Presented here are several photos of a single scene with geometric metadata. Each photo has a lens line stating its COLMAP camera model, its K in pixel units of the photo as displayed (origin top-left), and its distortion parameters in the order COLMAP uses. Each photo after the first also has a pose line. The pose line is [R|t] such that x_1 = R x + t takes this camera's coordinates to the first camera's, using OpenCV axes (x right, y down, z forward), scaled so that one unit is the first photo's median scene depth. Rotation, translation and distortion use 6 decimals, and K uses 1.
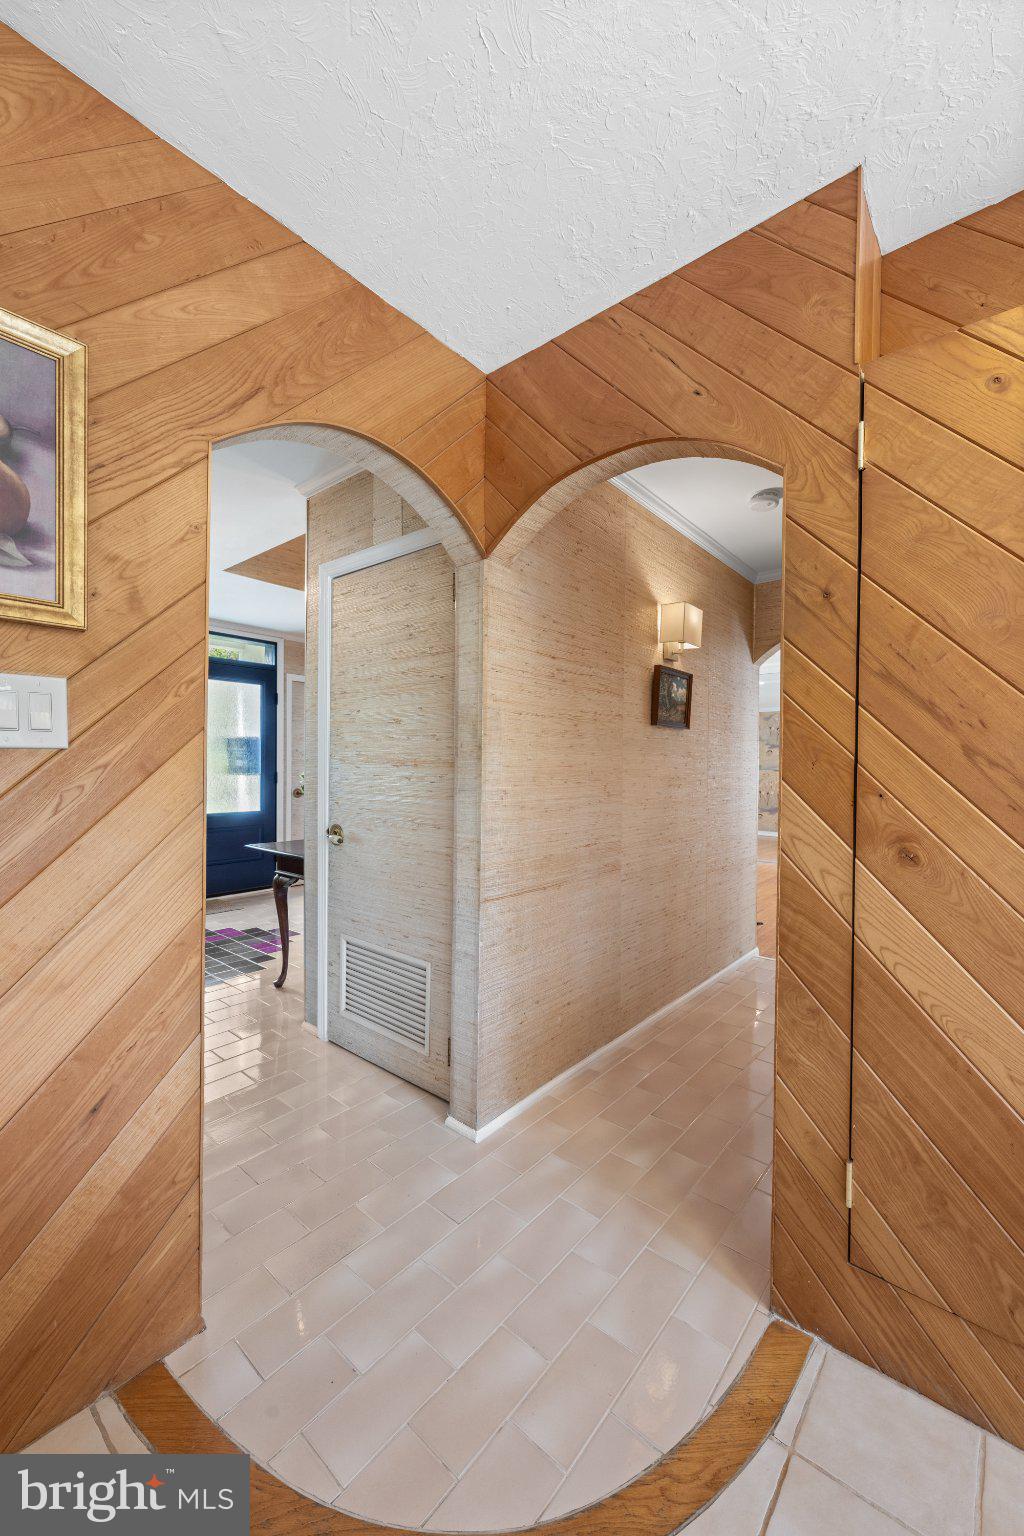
lens RADIAL K [[612.1, 0, 509.5], [0, 612.1, 766.2], [0, 0, 1]] dist [-0.000052, -0.000291]
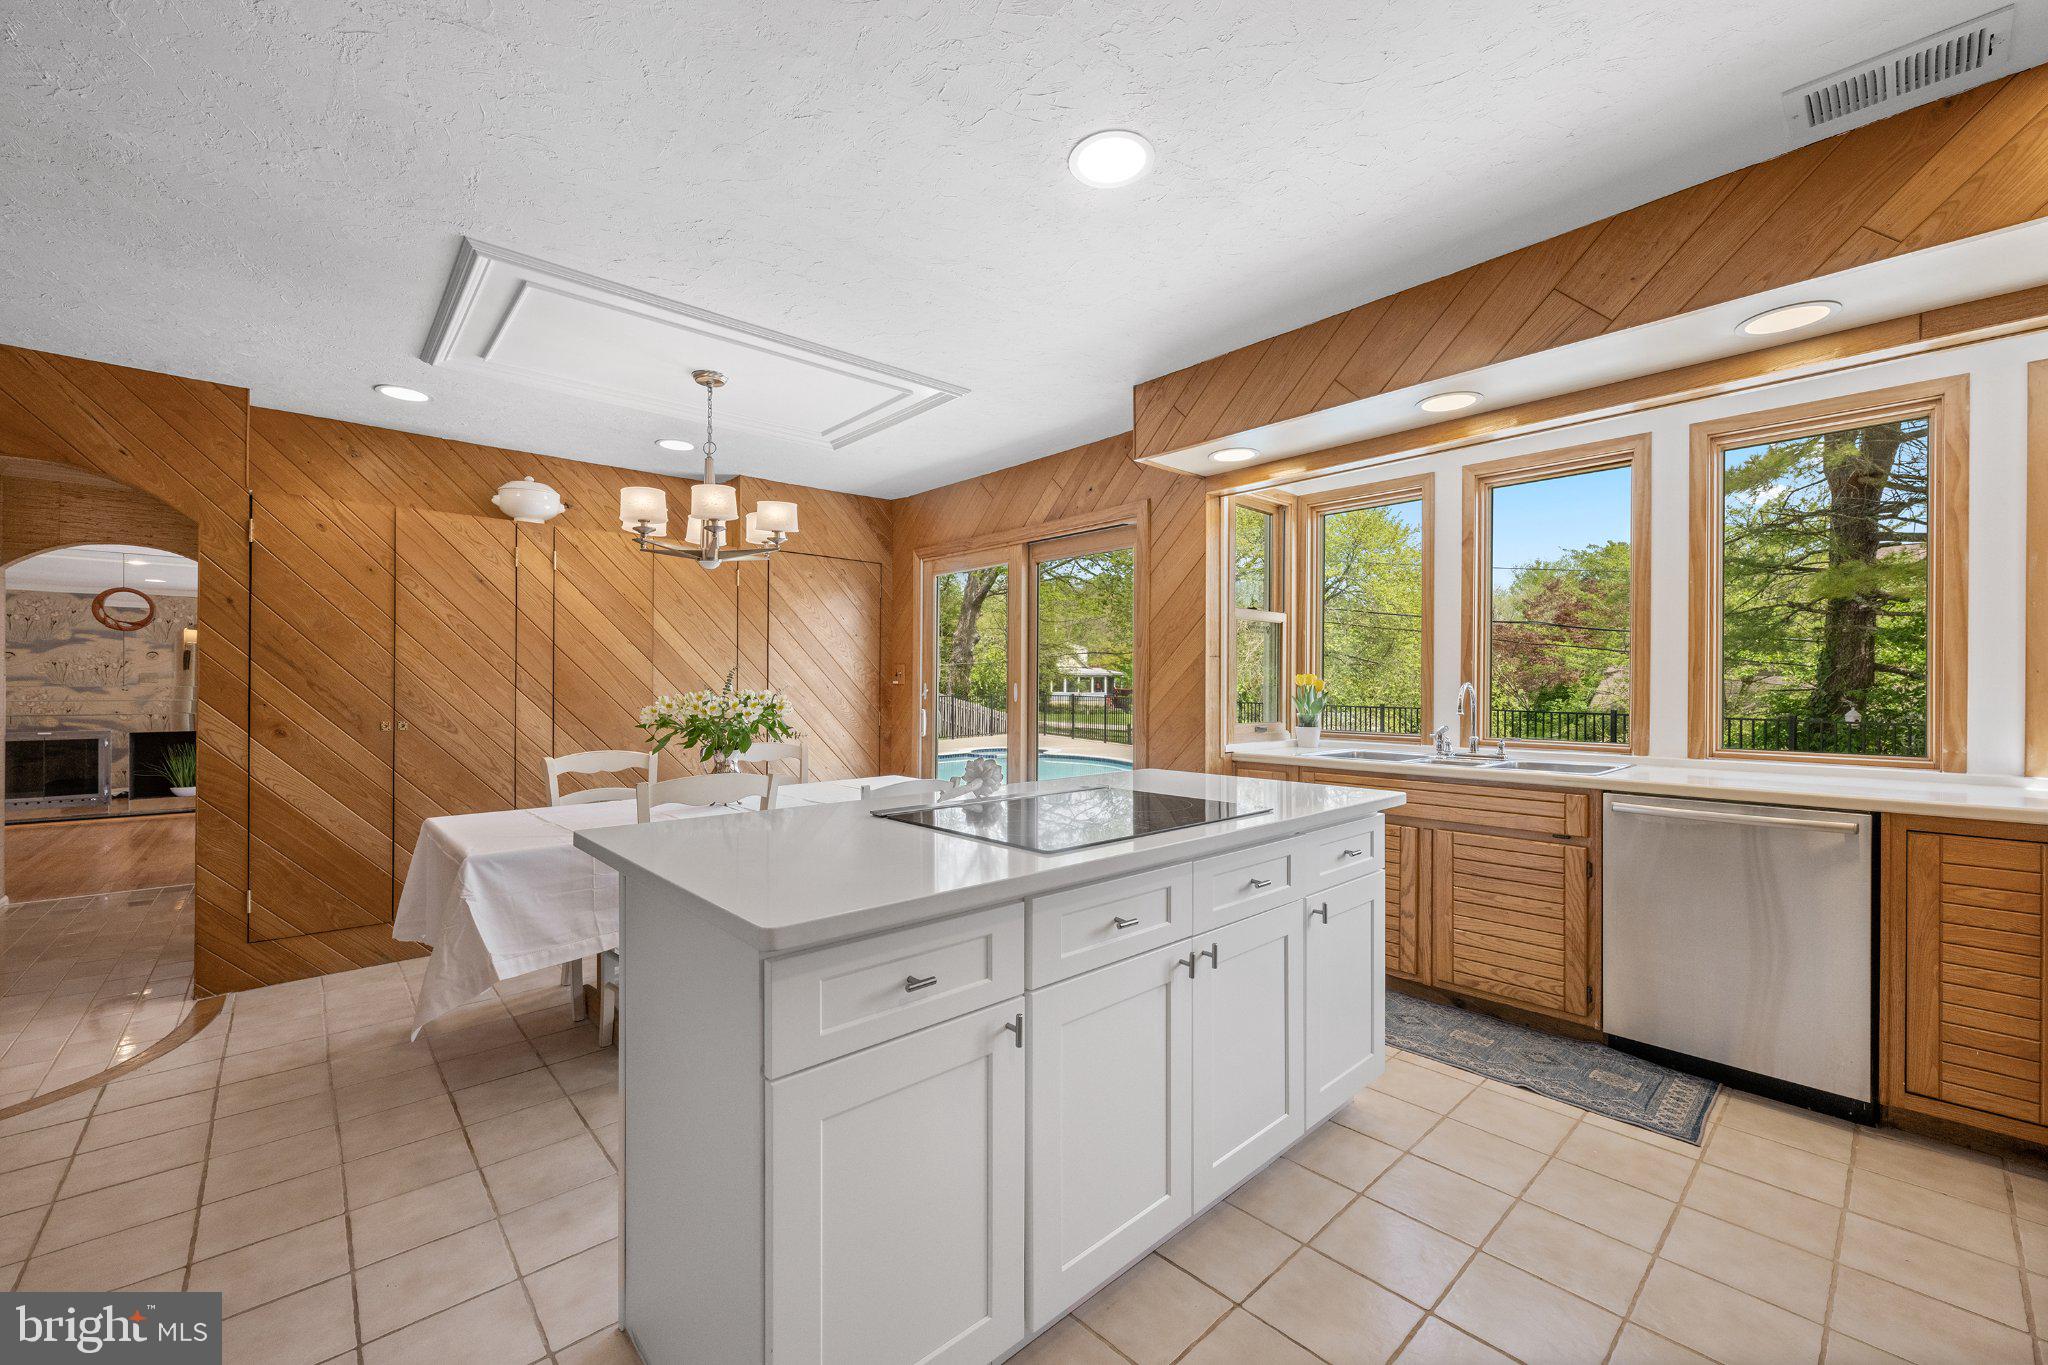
lens RADIAL K [[816.2, 0, 1017.5], [0, 816.2, 687.4], [0, 0, 1]] dist [-0.000052, -0.000291]
pose [[0.136143, -0.001743, 0.990688, -1.765330], [0.010252, 0.999947, 0.000351, 0.014131], [-0.990636, 0.010109, 0.136154, -1.879362]]
